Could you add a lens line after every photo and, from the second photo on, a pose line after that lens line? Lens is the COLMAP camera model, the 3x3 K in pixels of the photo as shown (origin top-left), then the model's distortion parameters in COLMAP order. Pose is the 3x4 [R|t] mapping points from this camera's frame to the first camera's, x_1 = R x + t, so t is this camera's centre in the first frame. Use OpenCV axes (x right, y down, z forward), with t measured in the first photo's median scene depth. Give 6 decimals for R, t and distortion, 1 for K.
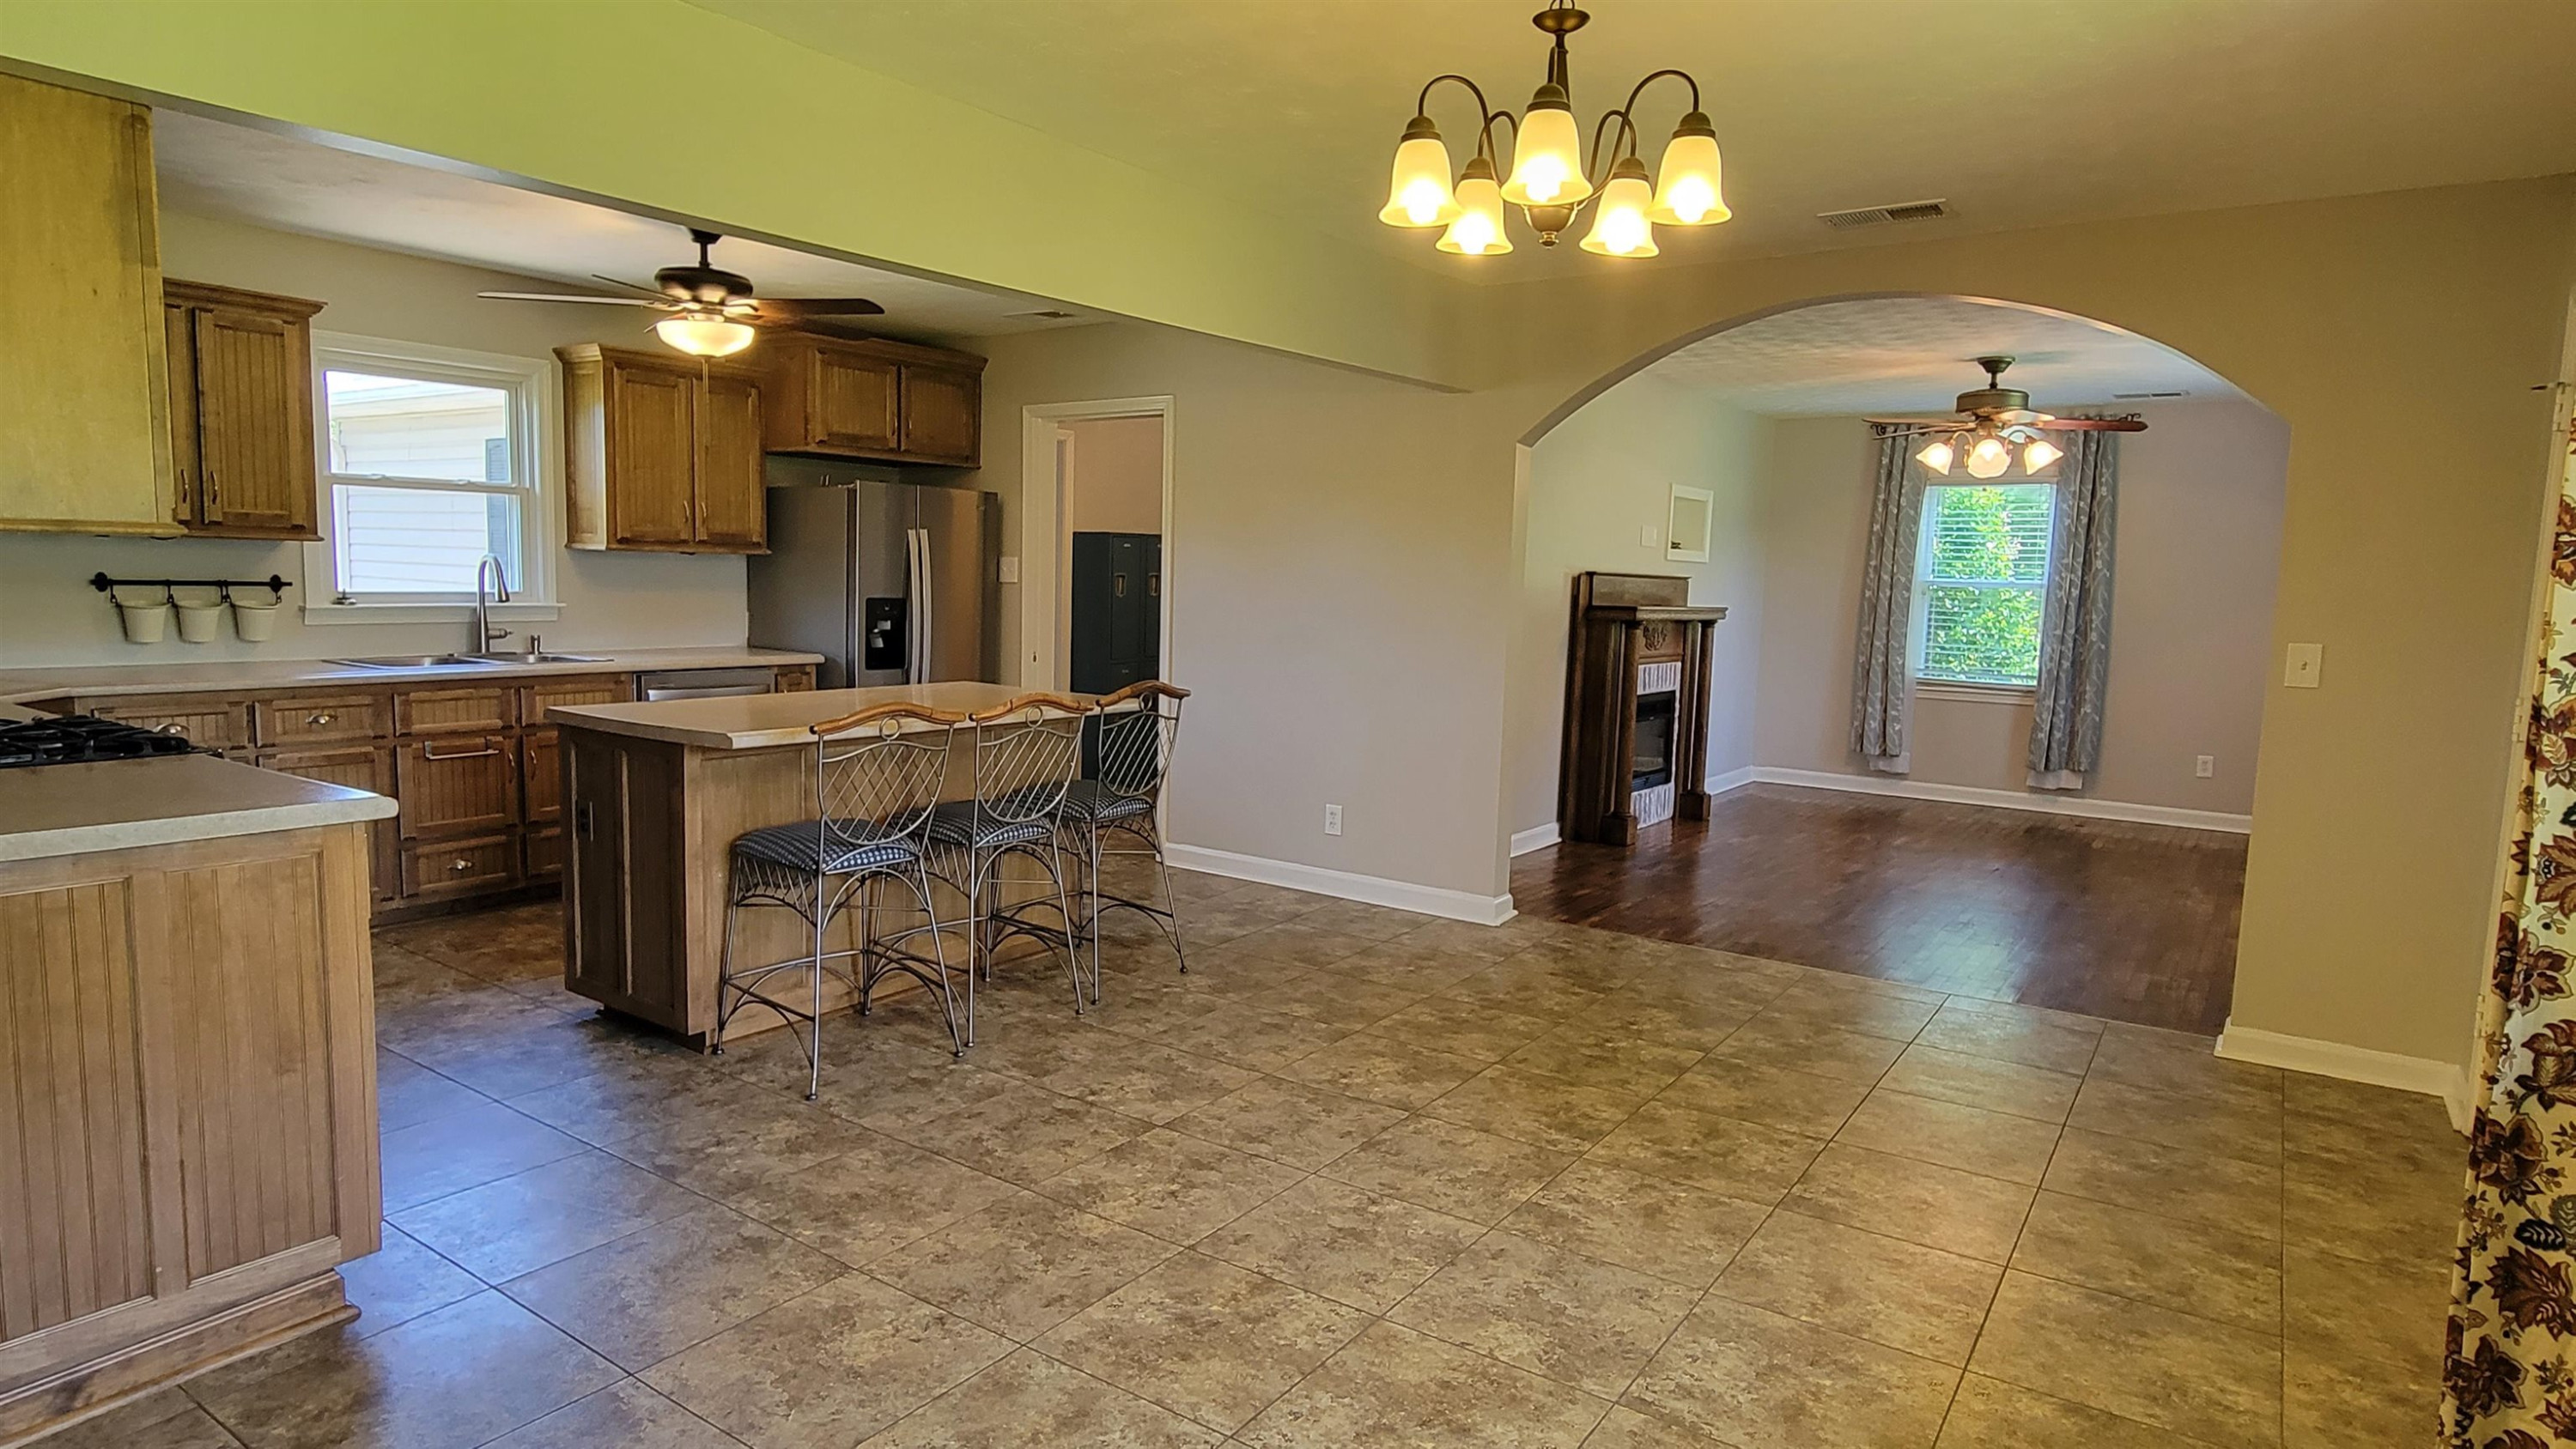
lens RADIAL K [[1418.8, 0, 1294.9], [0, 1418.8, 729.9], [0, 0, 1]] dist [0.003315, -0.003877]
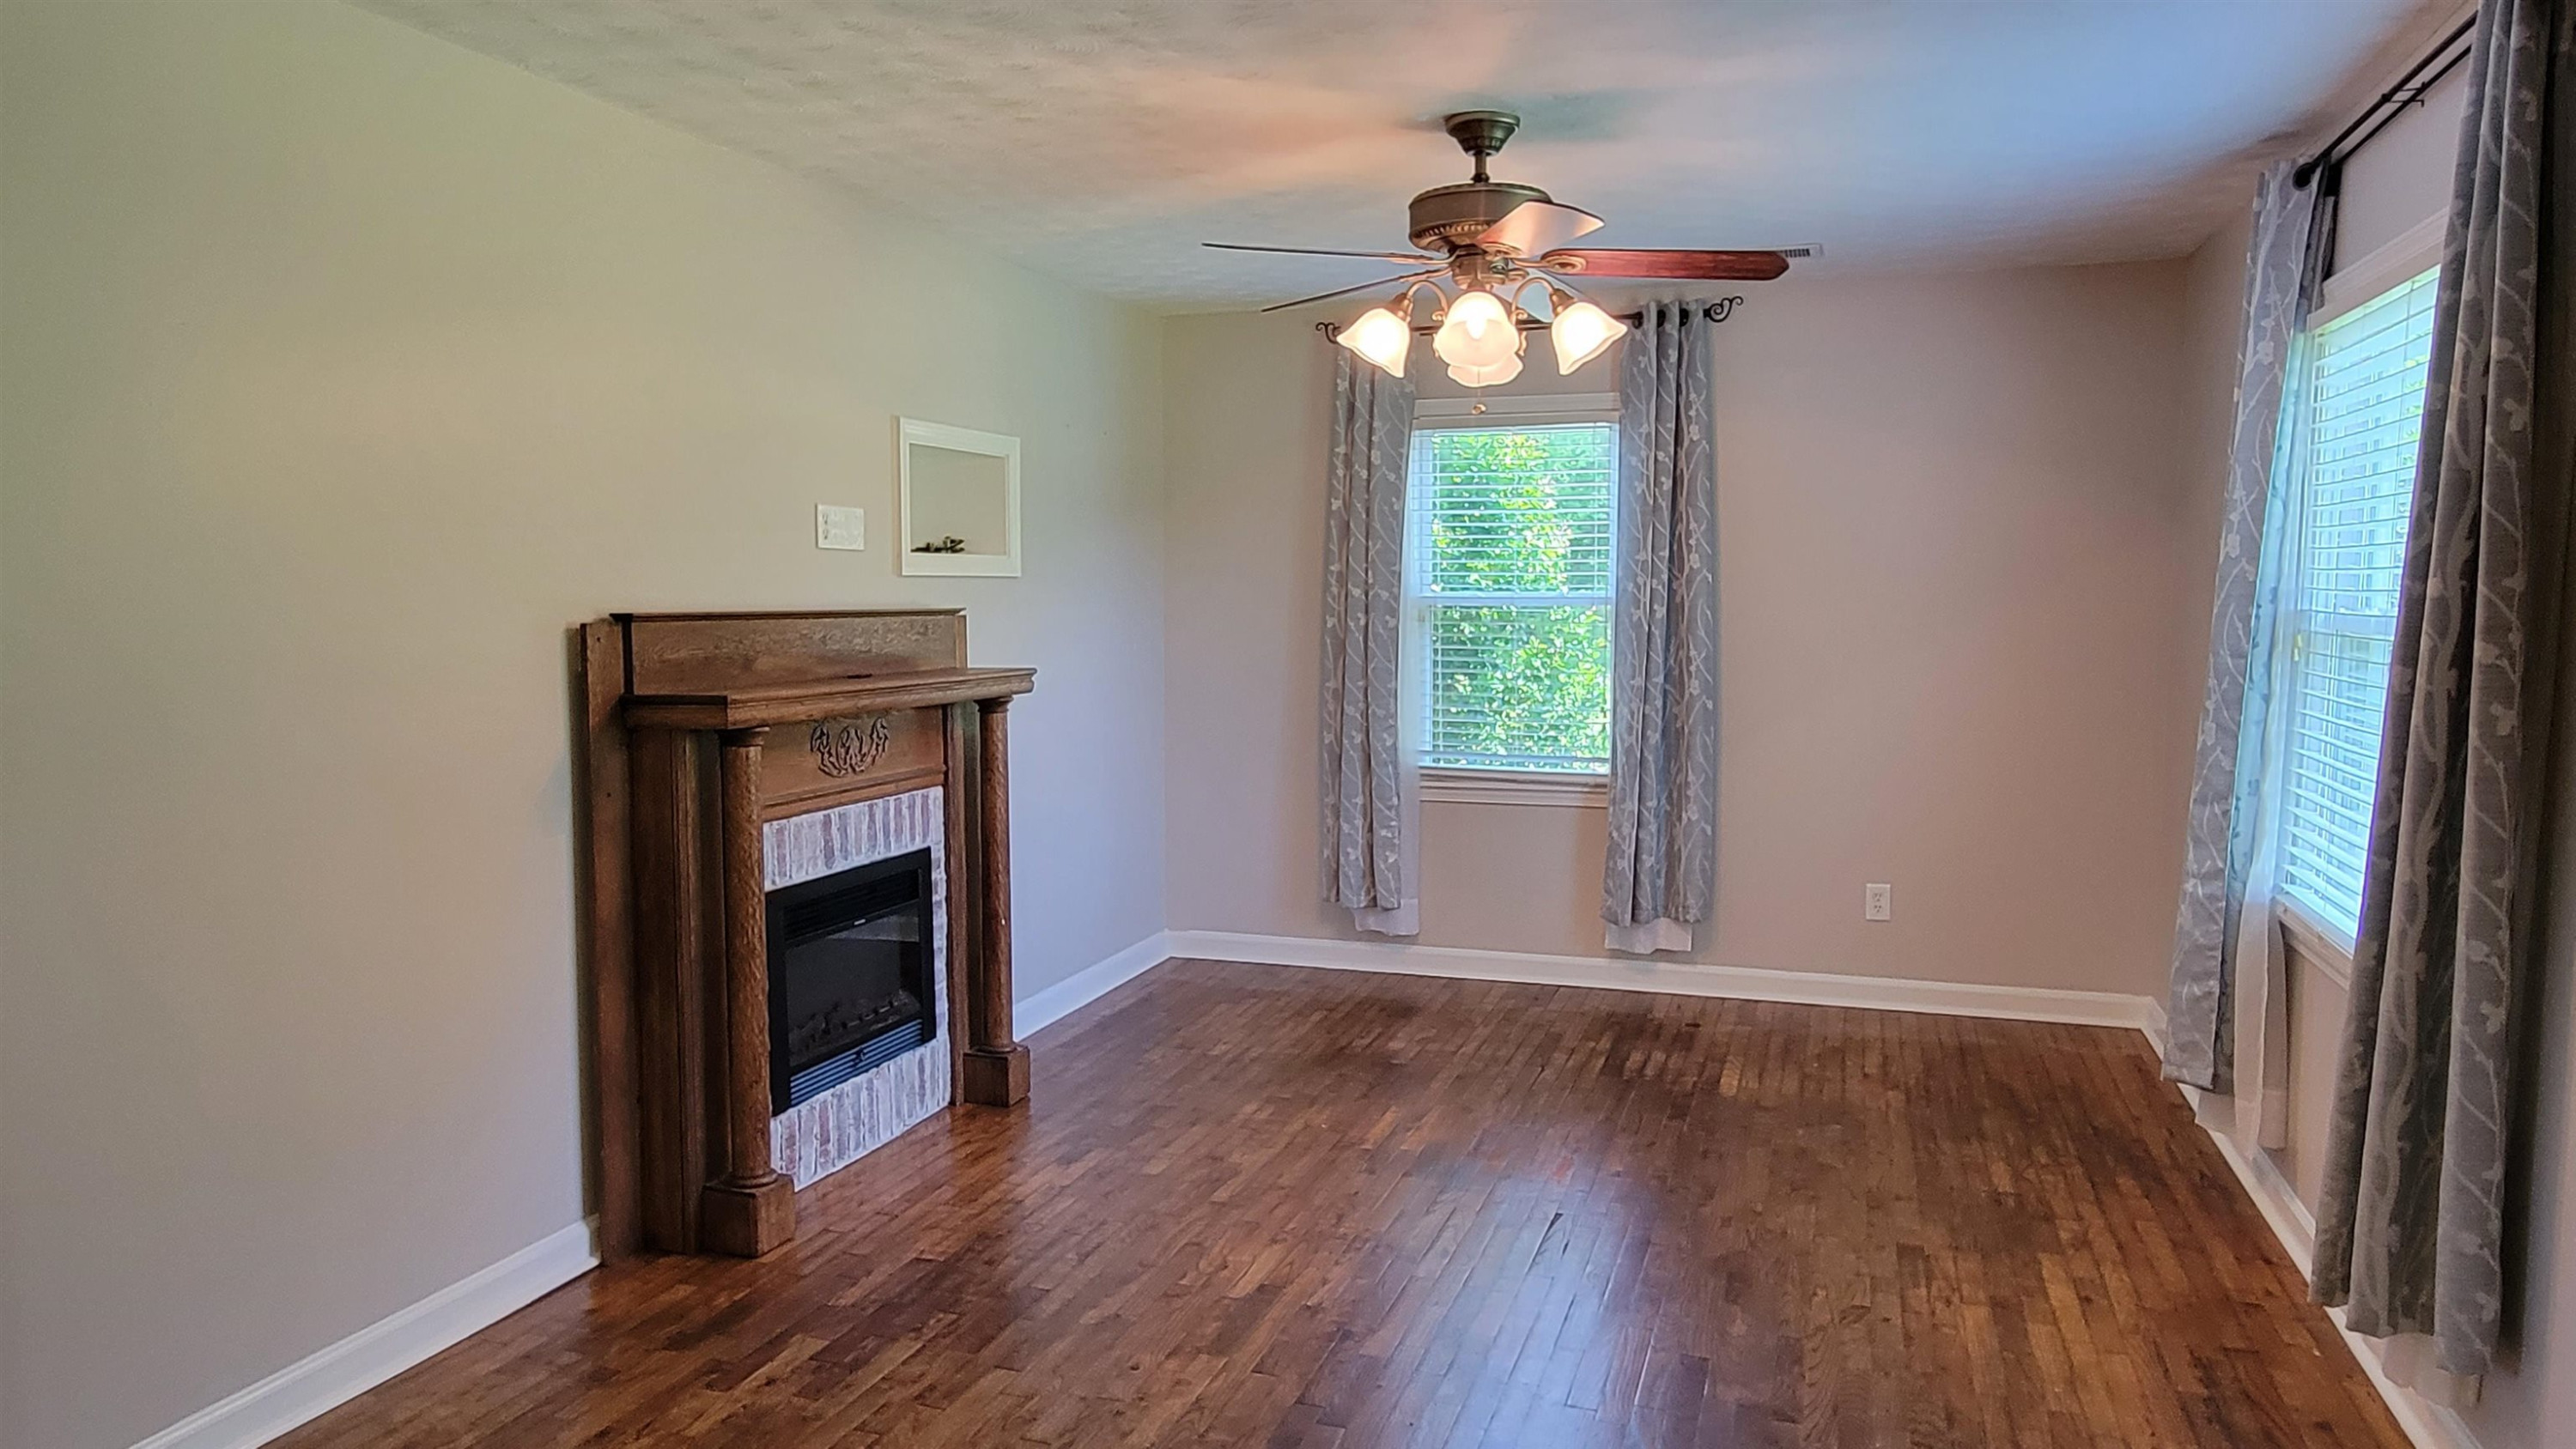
lens RADIAL K [[1676.4, 0, 1294.5], [0, 1676.4, 744.3], [0, 0, 1]] dist [-0.003391, 0.000502]
pose [[0.956236, -0.058090, 0.286772, 0.272088], [0.061534, 0.998100, -0.003004, -0.064344], [-0.286053, 0.020519, 0.957994, 0.509109]]
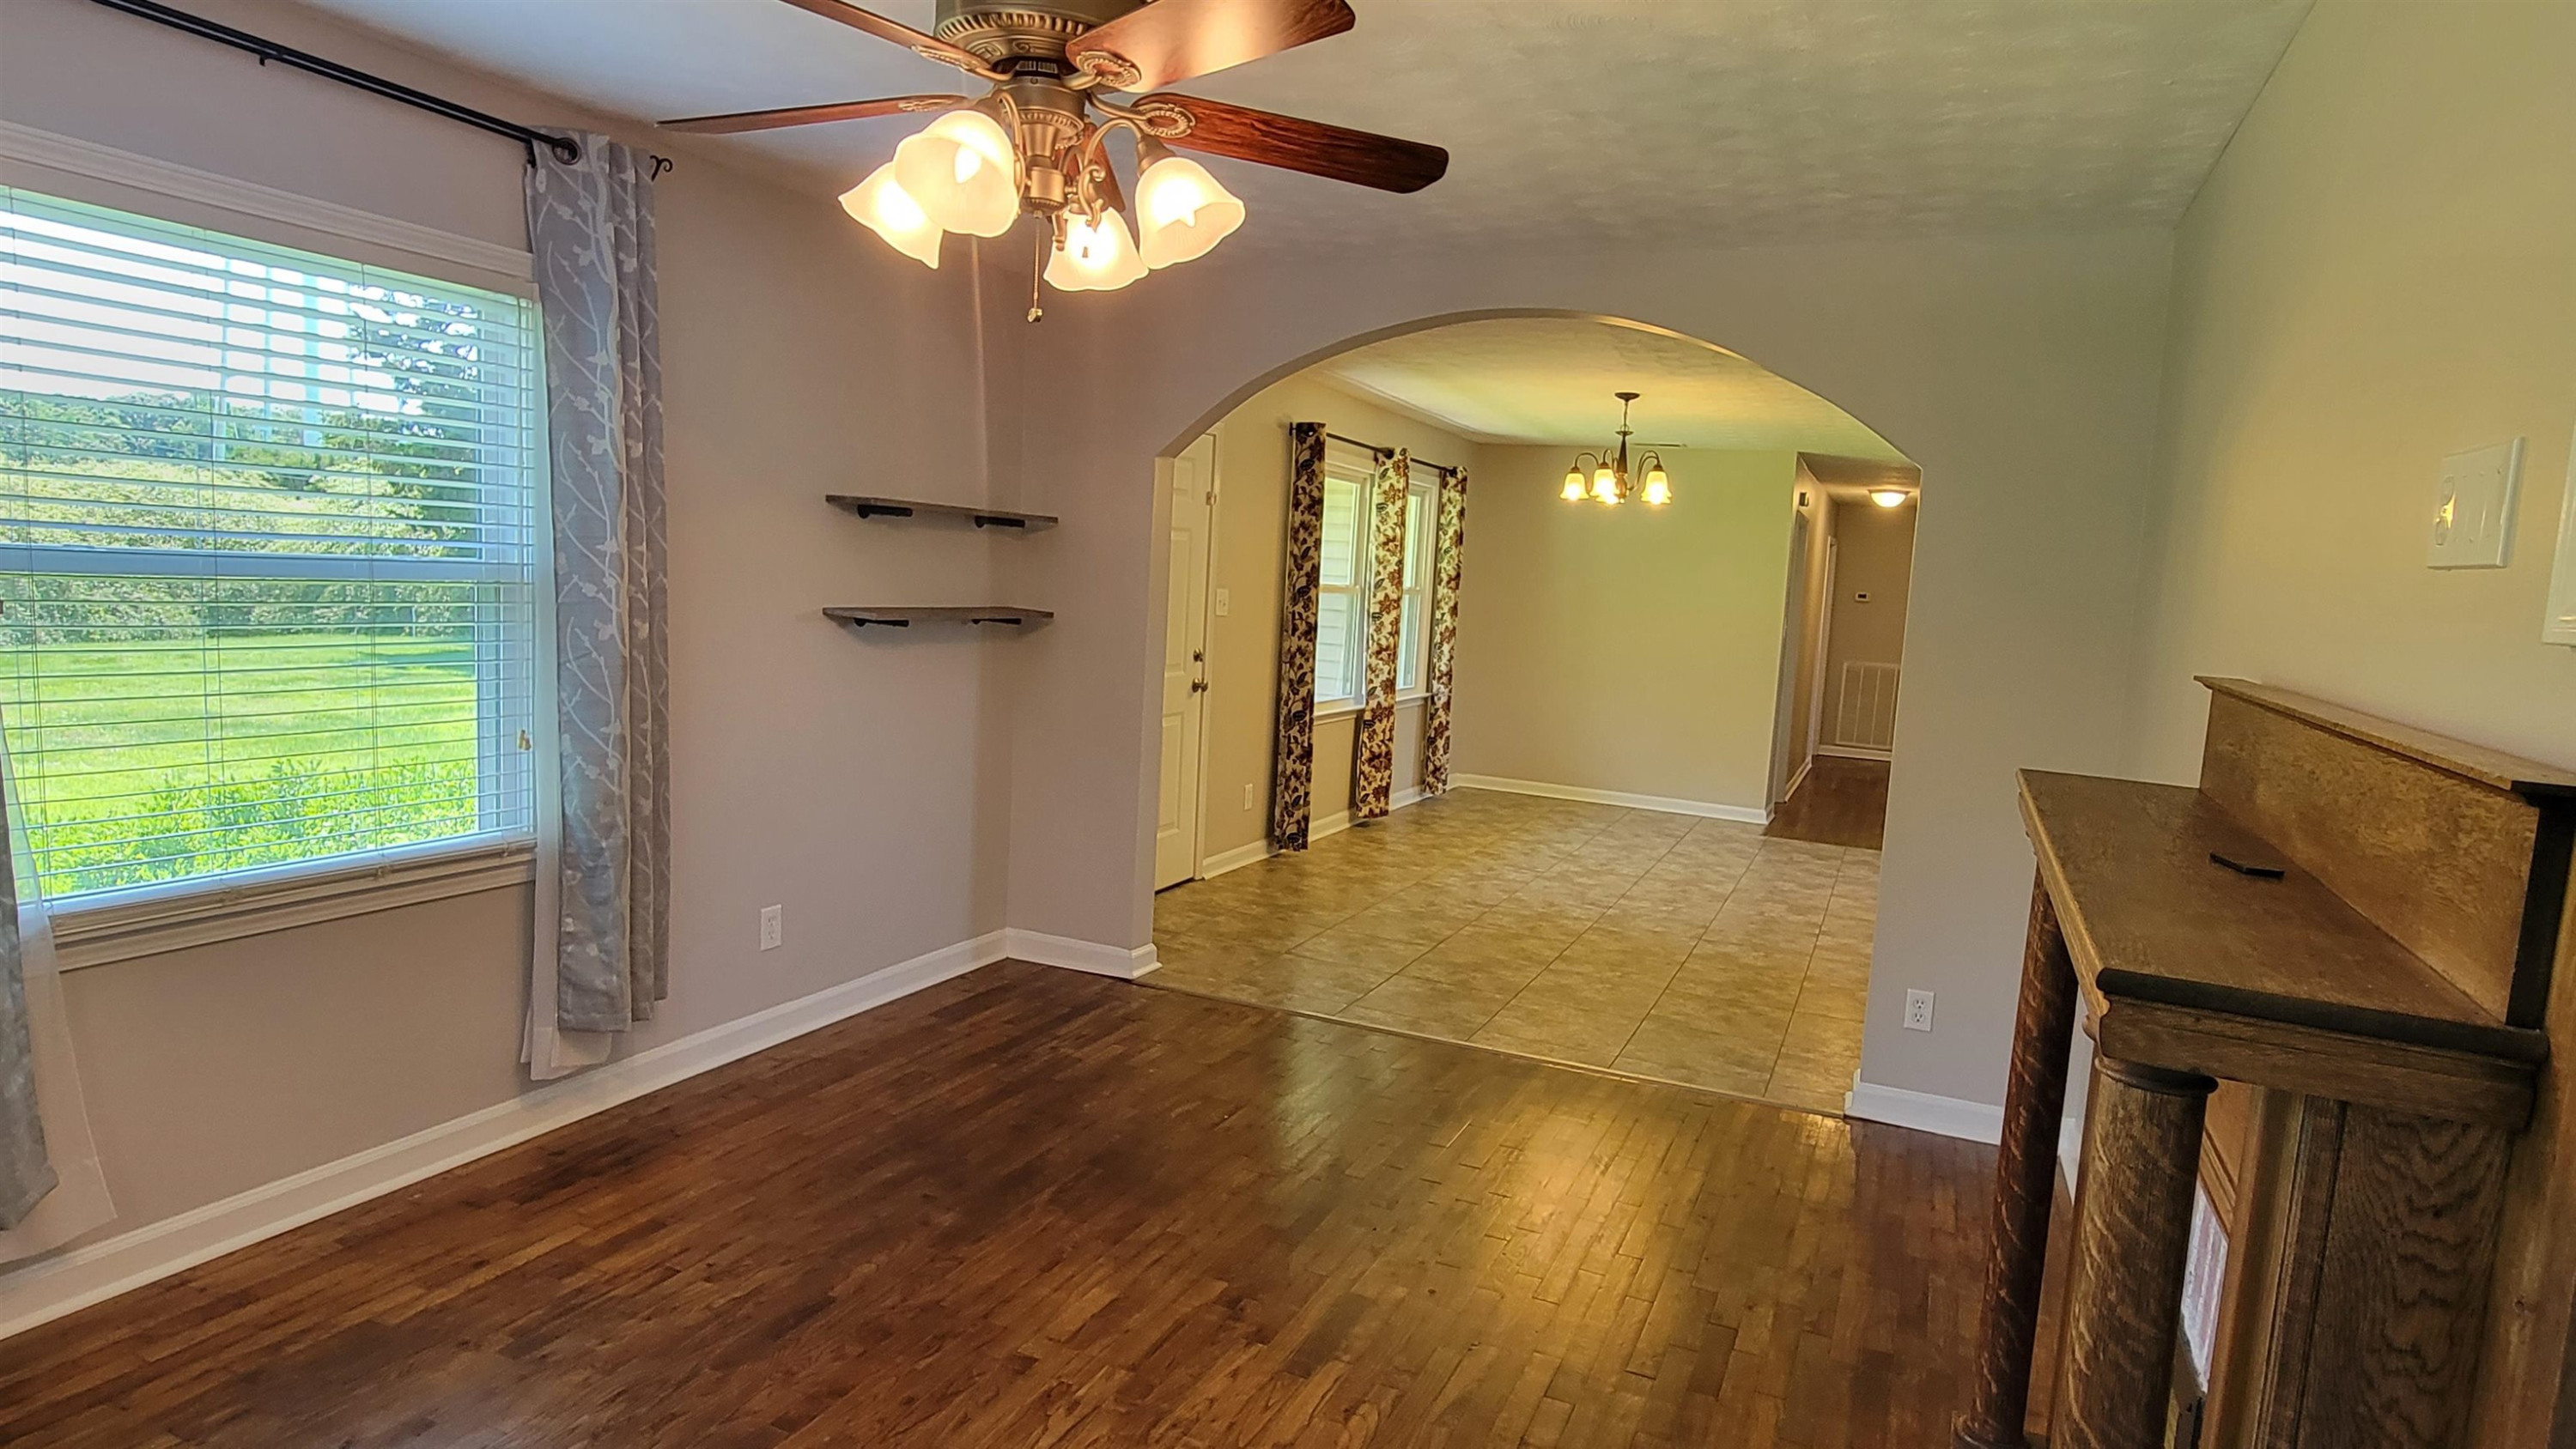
lens RADIAL K [[1431.4, 0, 1295.3], [0, 1431.4, 716.4], [0, 0, 1]] dist [0.002091, -0.000489]
pose [[-0.978359, -0.064442, -0.196623, 0.494981], [-0.105297, 0.973078, 0.205018, -0.156934], [0.178117, 0.221285, -0.958805, 1.355272]]
